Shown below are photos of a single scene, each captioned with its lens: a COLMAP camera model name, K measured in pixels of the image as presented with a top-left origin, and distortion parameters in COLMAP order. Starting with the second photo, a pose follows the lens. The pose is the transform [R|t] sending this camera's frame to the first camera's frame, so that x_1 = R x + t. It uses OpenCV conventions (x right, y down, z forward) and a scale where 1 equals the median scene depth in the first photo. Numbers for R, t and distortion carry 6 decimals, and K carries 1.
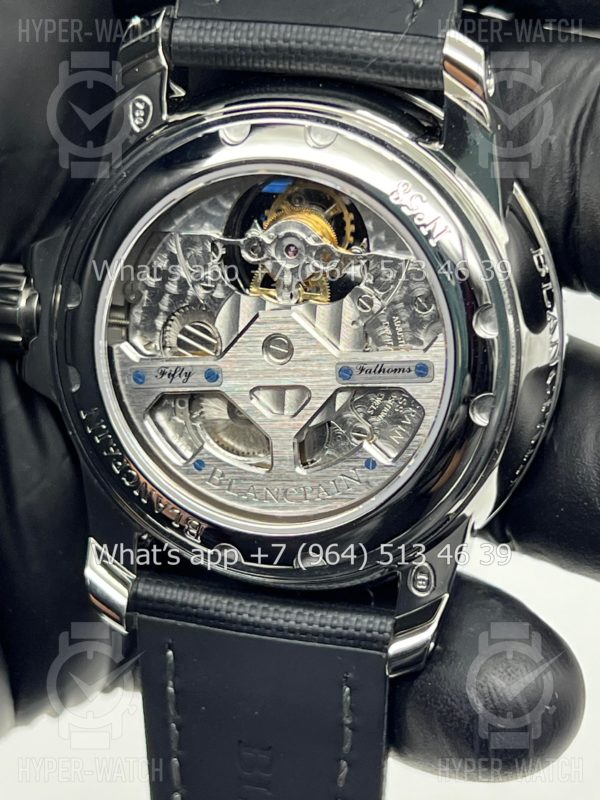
lens RADIAL K [[1779.4, 0, 289.9], [0, 1779.4, 403.2], [0, 0, 1]] dist [0.166758, -0.200496]
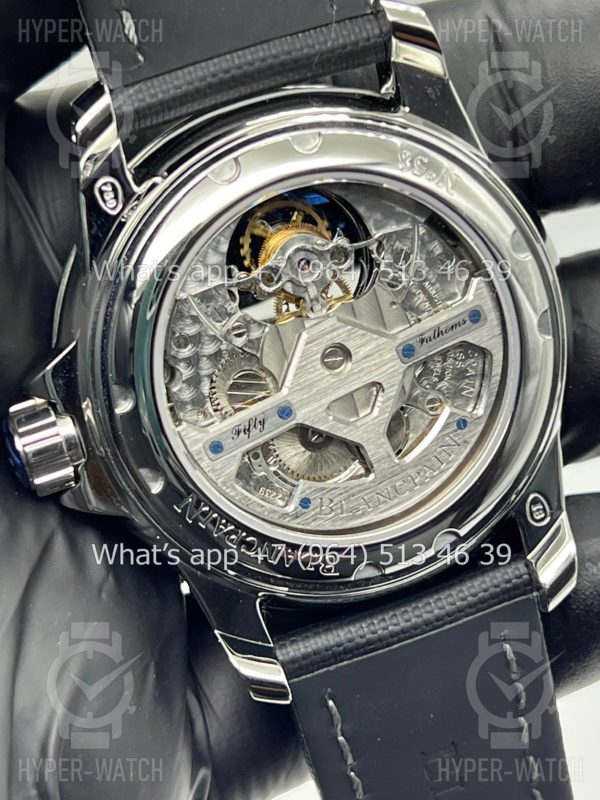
lens RADIAL K [[1779.4, 0, 289.9], [0, 1779.4, 403.2], [0, 0, 1]] dist [0.166758, -0.200496]
pose [[0.827191, -0.401717, 0.392910, -0.424456], [0.427436, 0.903724, 0.024102, -0.042468], [-0.364764, 0.148007, 0.919261, 0.096231]]
